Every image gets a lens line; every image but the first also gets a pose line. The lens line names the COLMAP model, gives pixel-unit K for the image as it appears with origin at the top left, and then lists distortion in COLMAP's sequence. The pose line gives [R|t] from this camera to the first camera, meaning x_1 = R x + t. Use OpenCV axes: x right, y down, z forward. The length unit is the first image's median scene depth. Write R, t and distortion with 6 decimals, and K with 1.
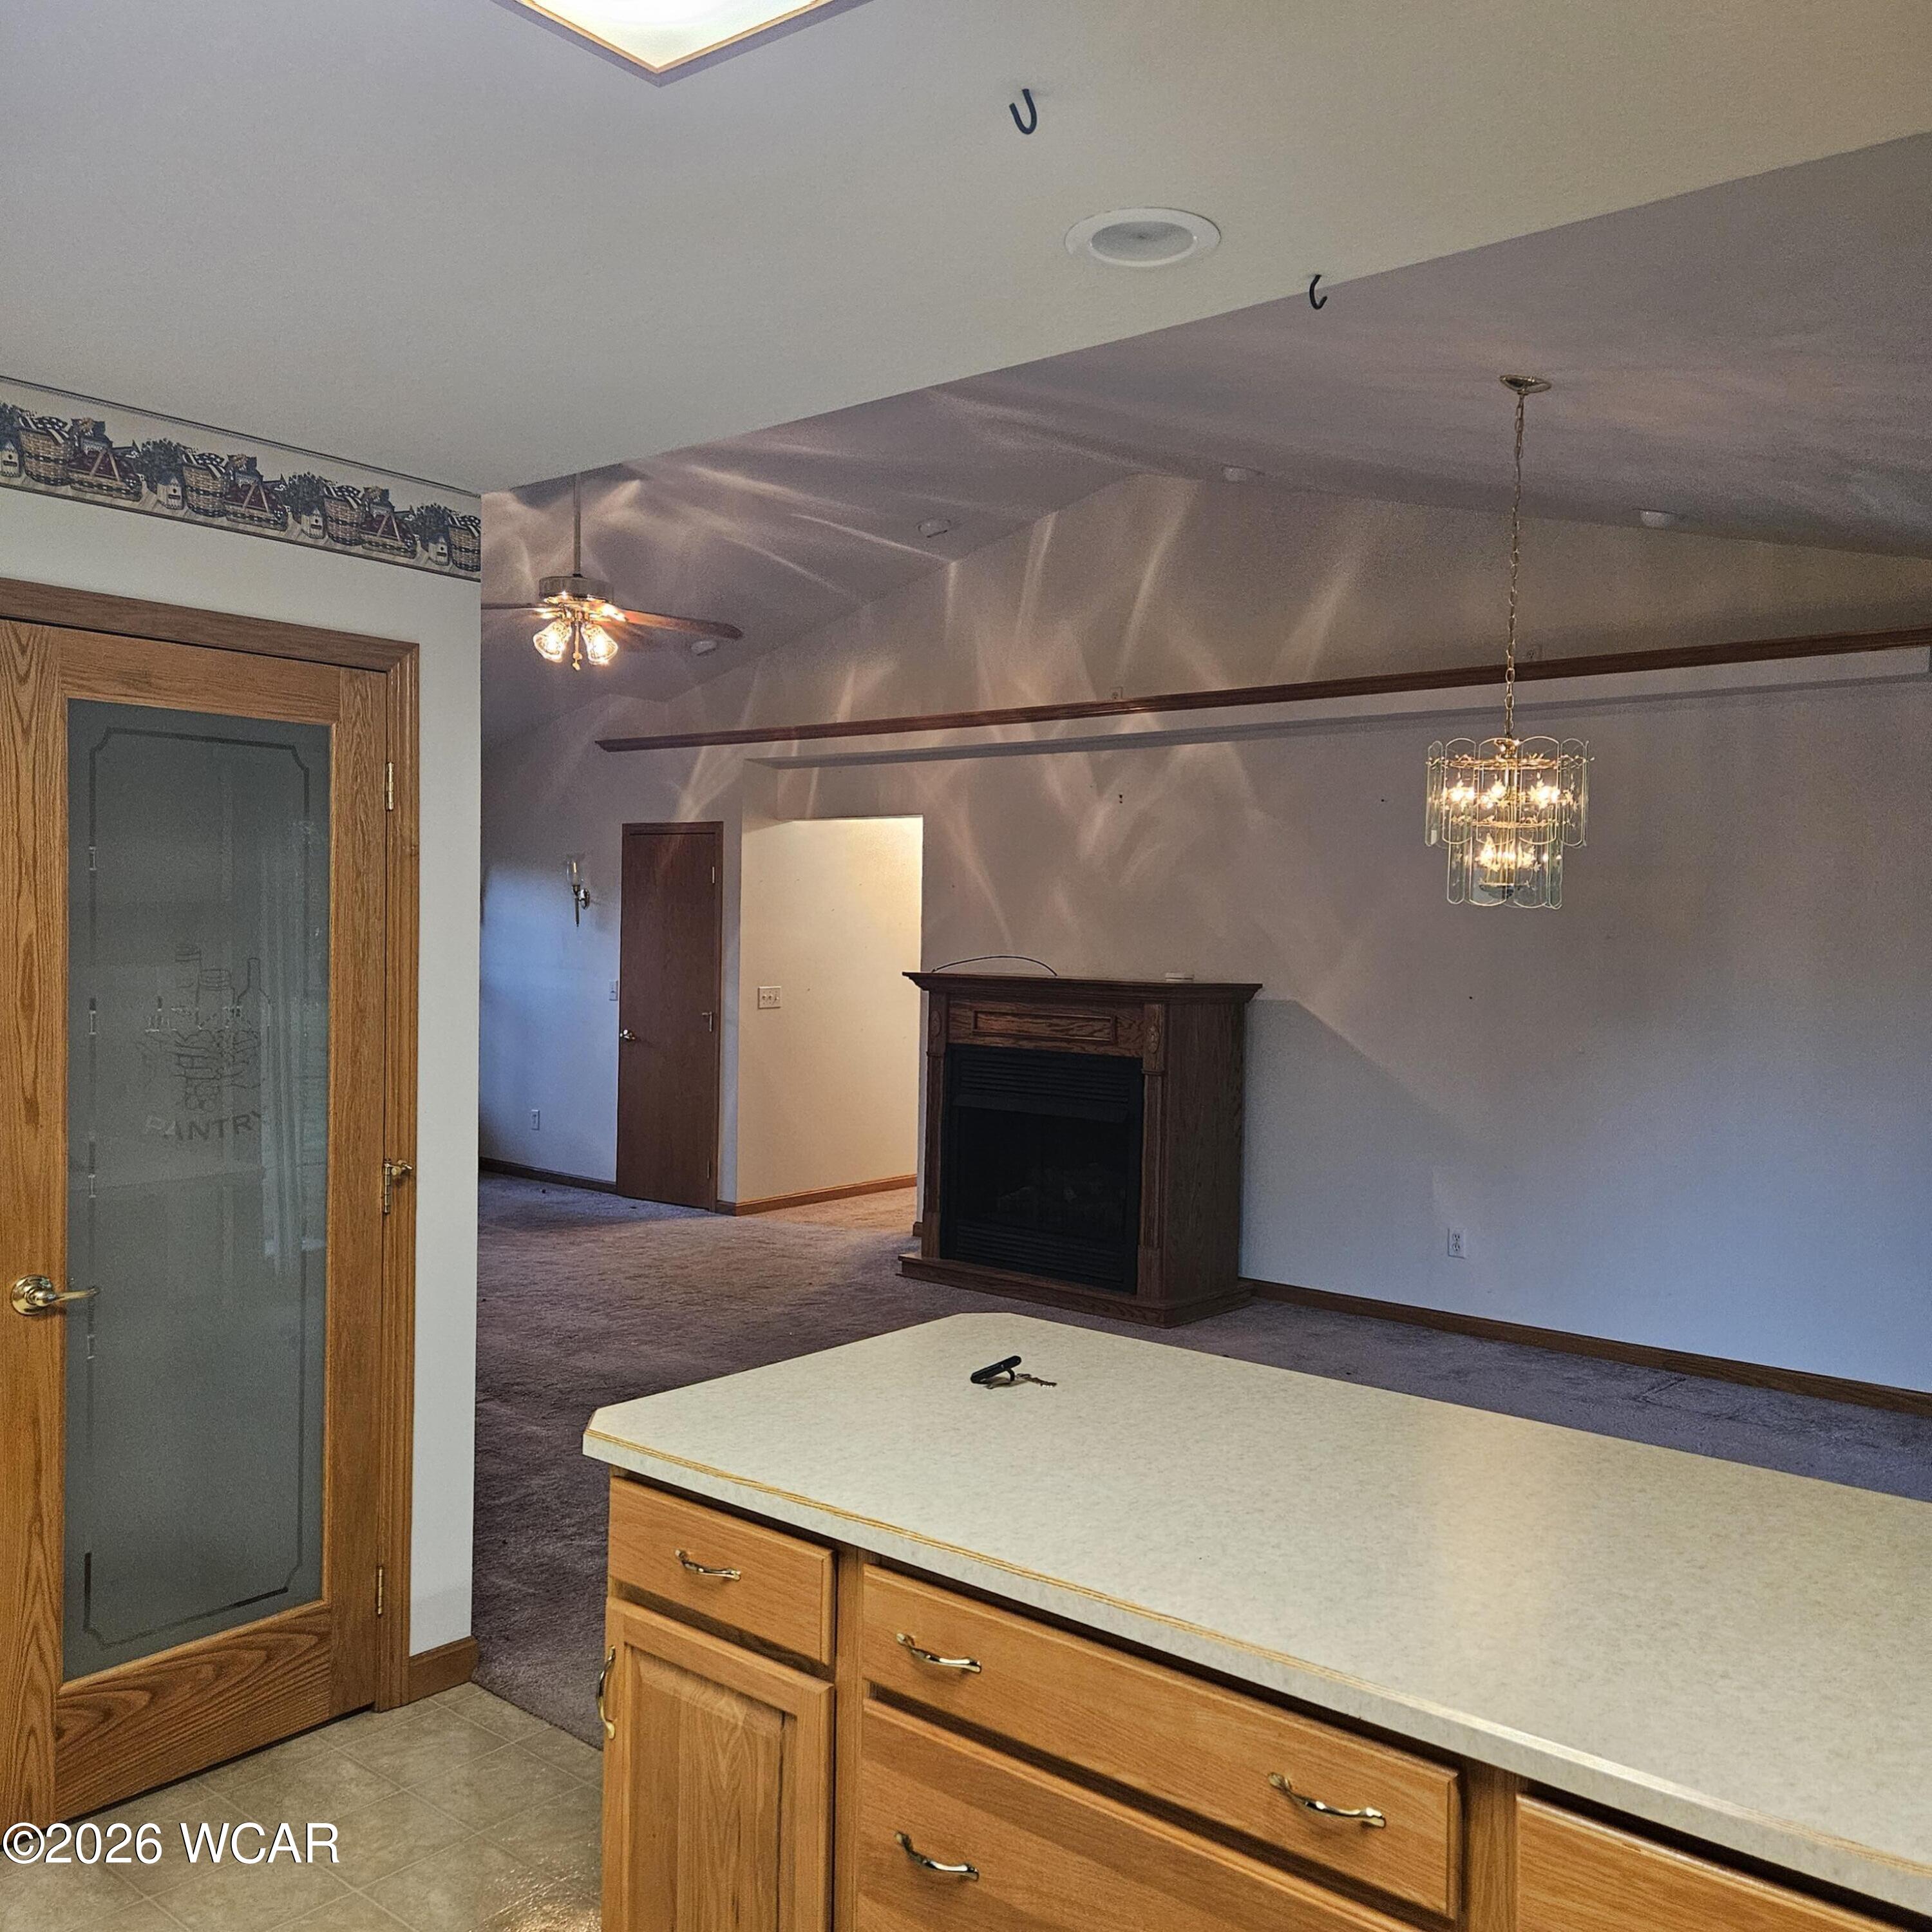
lens RADIAL K [[1712.0, 0, 966.0], [0, 1712.0, 966.0], [0, 0, 1]] dist [0.083799, -0.061900]
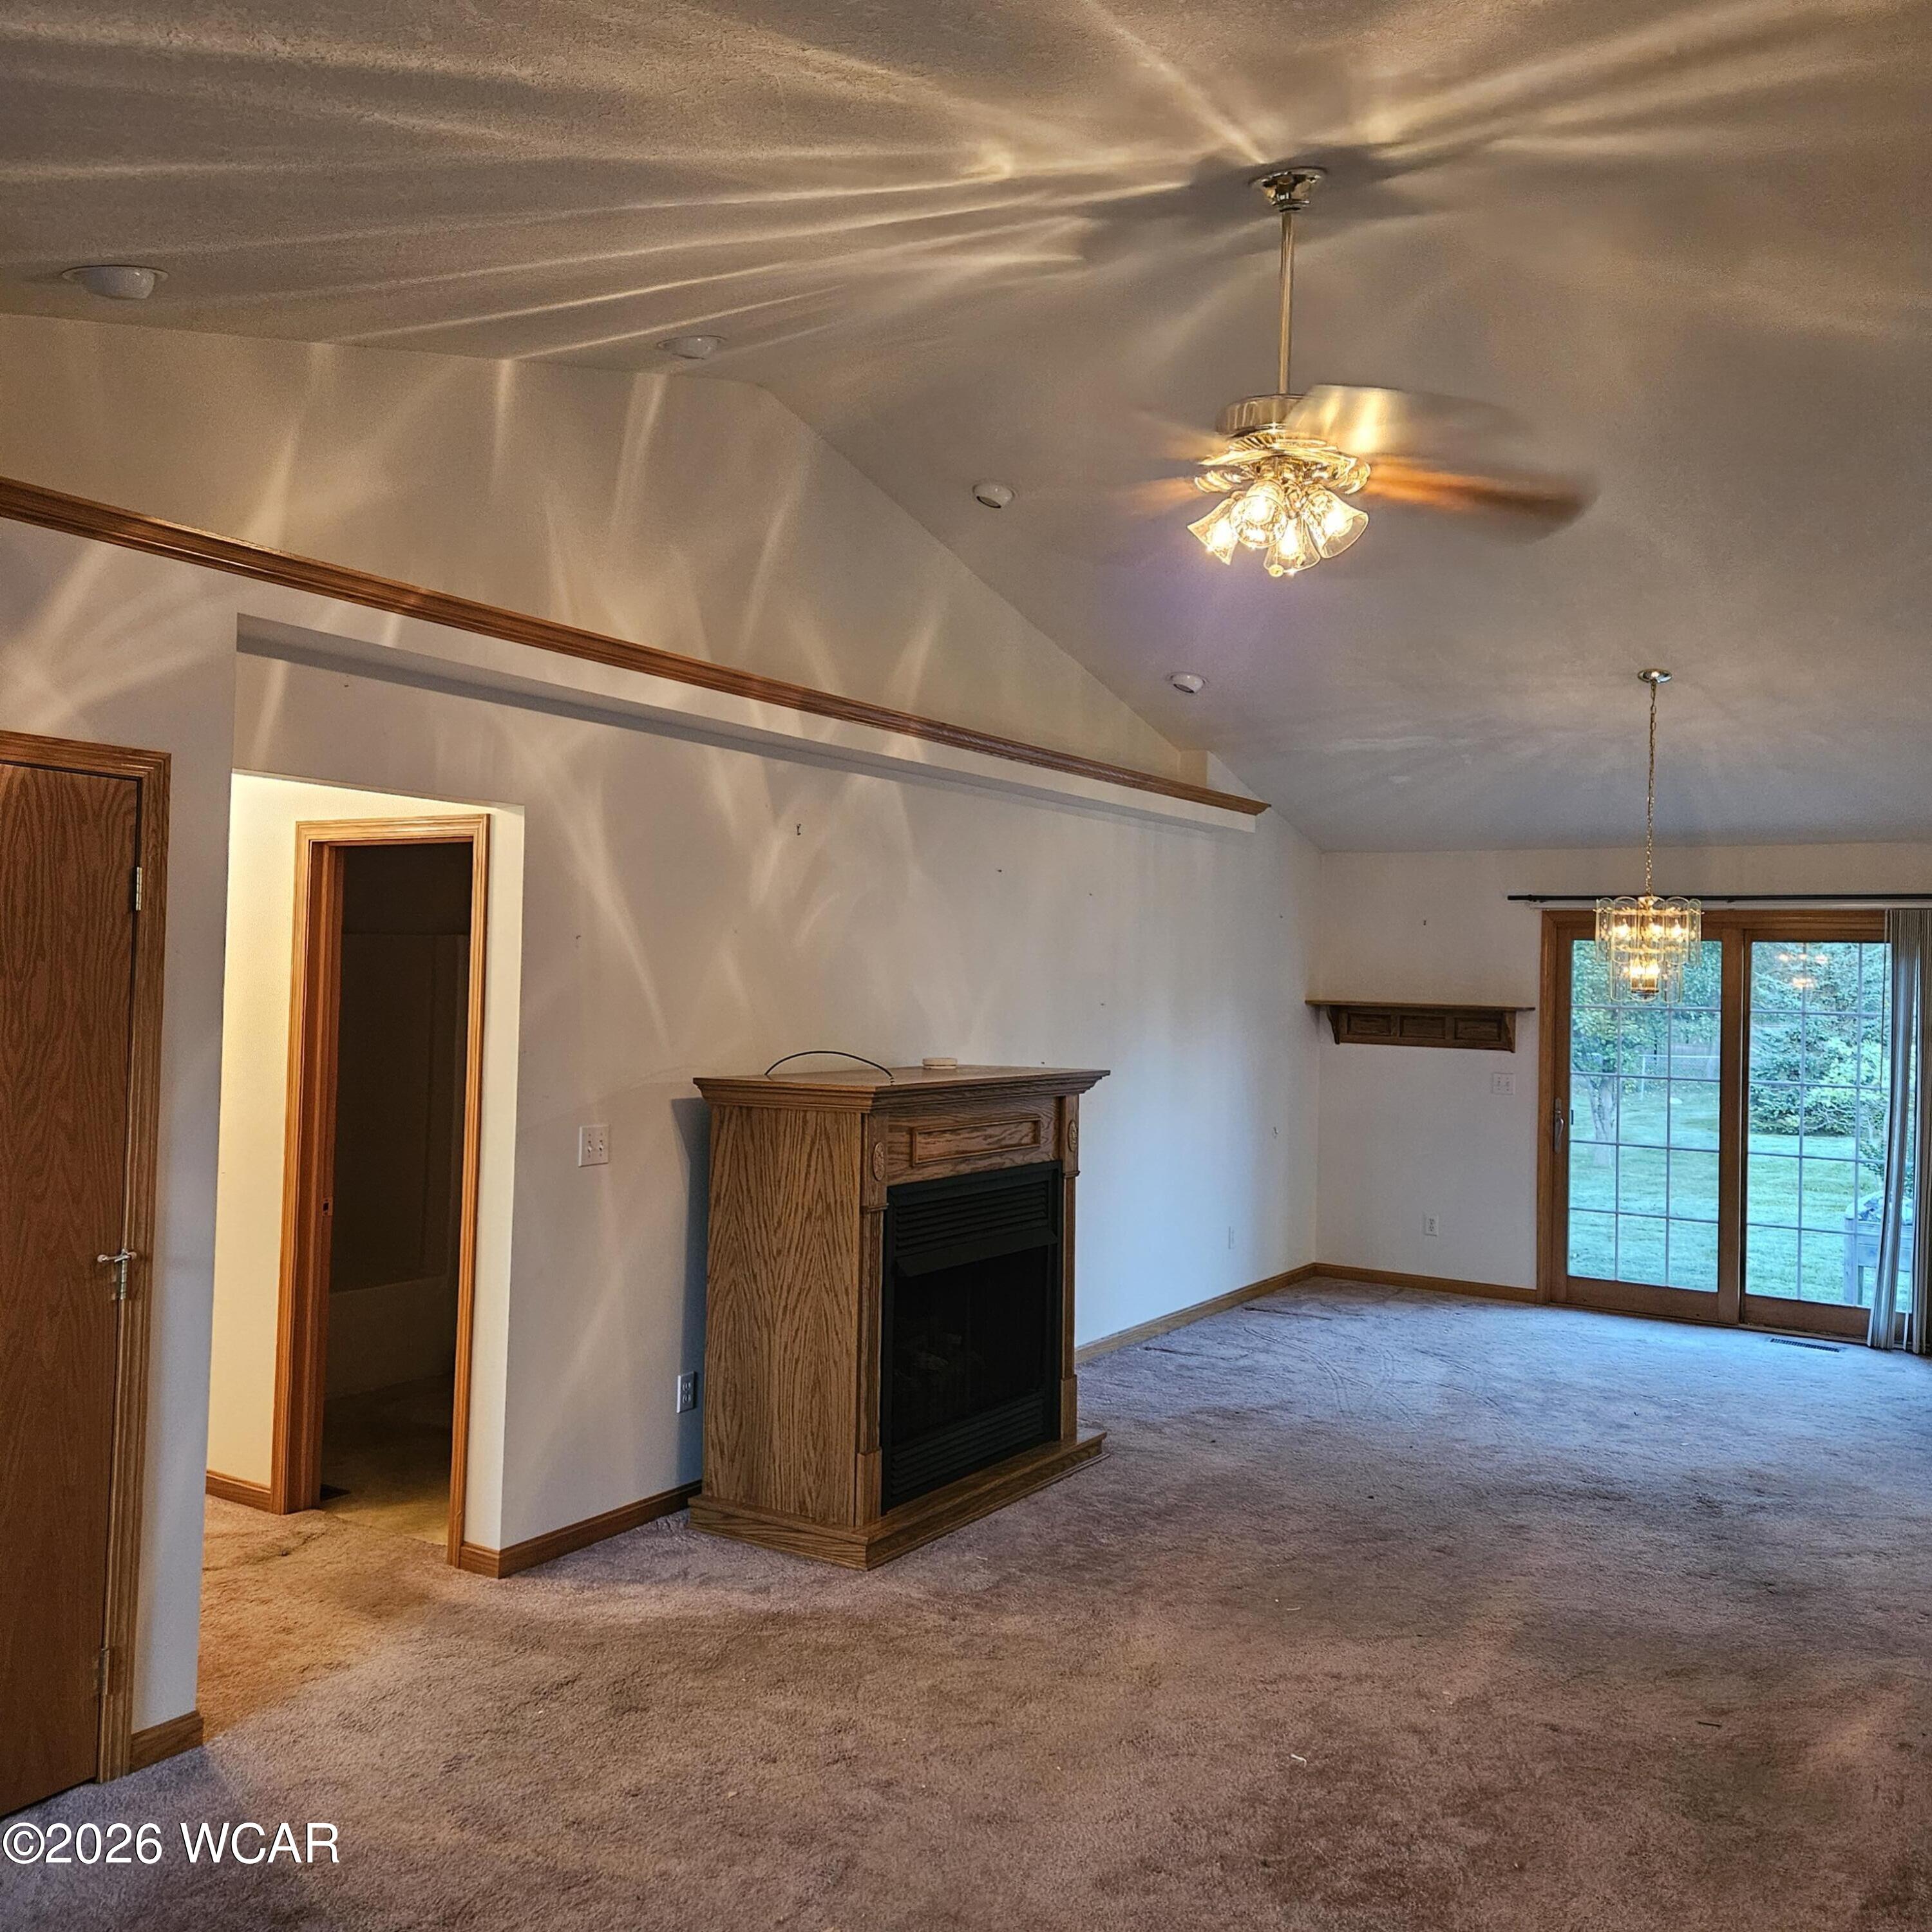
lens RADIAL K [[1712.0, 0, 966.0], [0, 1712.0, 966.0], [0, 0, 1]] dist [0.083799, -0.061900]
pose [[-0.128771, -0.017857, 0.991514, -0.690298], [-0.008440, 0.999821, 0.016911, -0.053755], [-0.991638, -0.006191, -0.128899, 1.068491]]
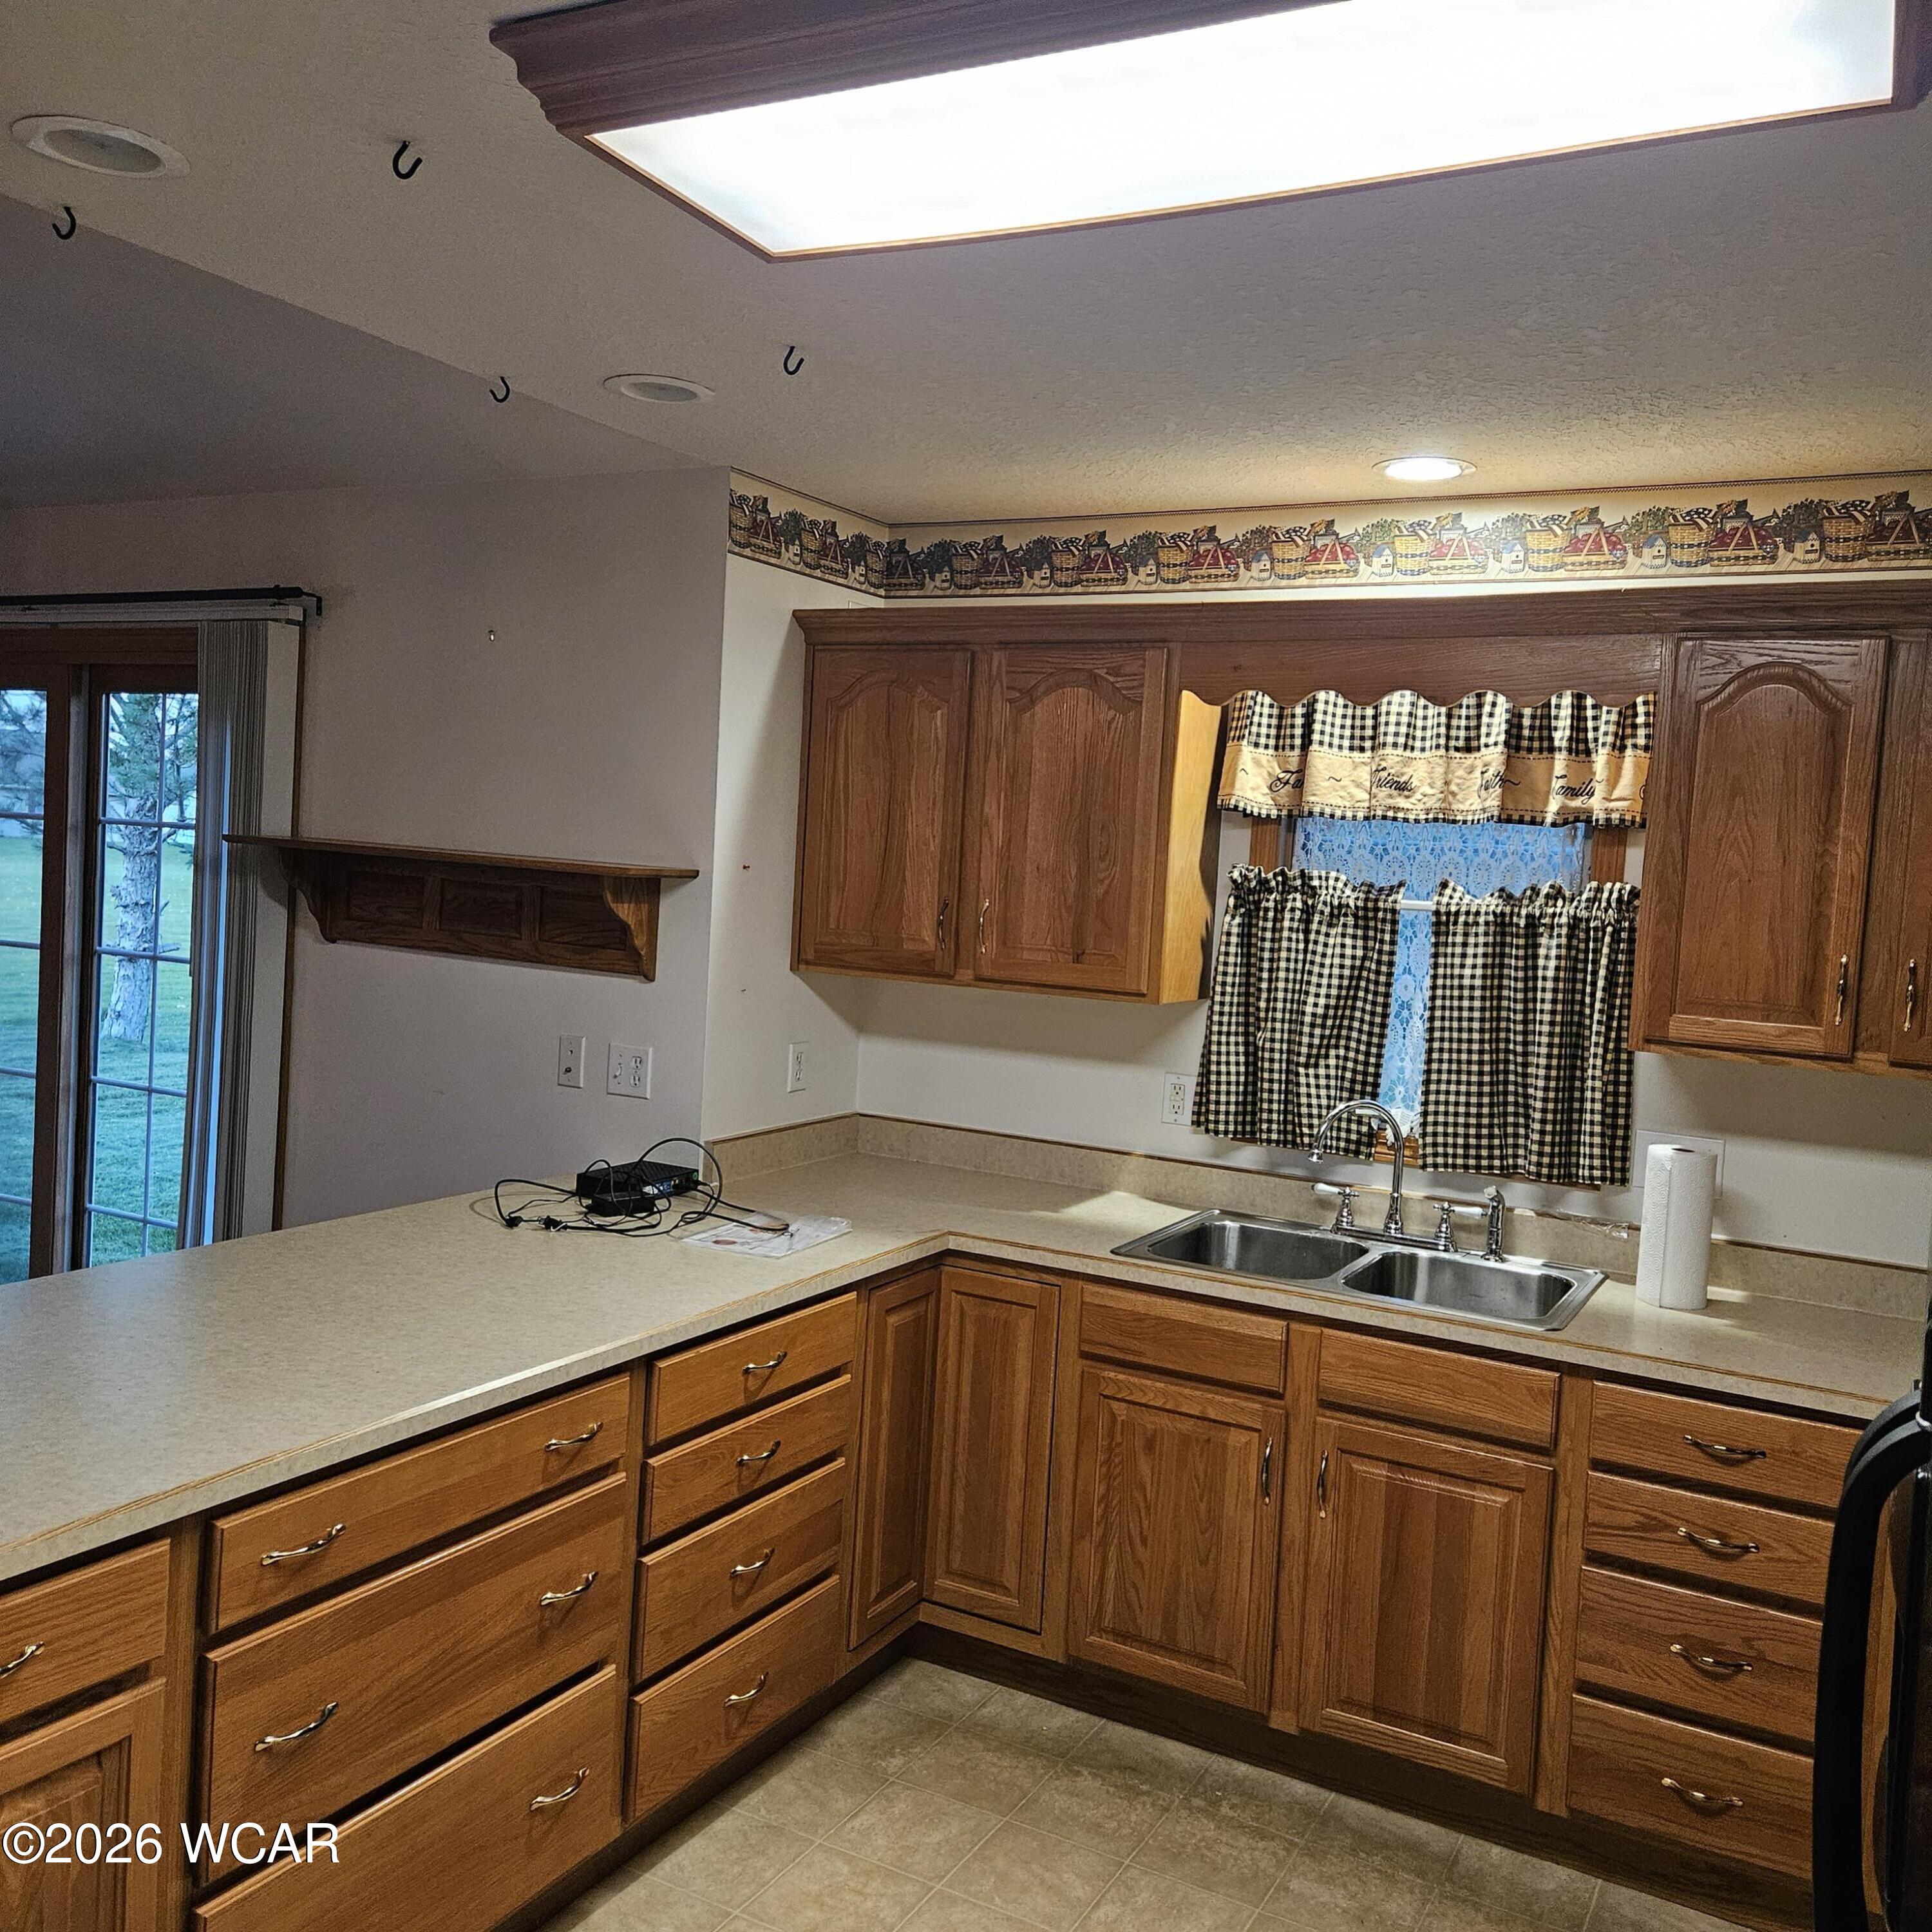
lens RADIAL K [[1712.0, 0, 966.0], [0, 1712.0, 966.0], [0, 0, 1]] dist [0.083799, -0.061900]
pose [[-0.203519, -0.087761, 0.975130, -0.307779], [-0.043967, 0.995789, 0.080444, -0.021606], [-0.978083, -0.026502, -0.206520, 0.217861]]
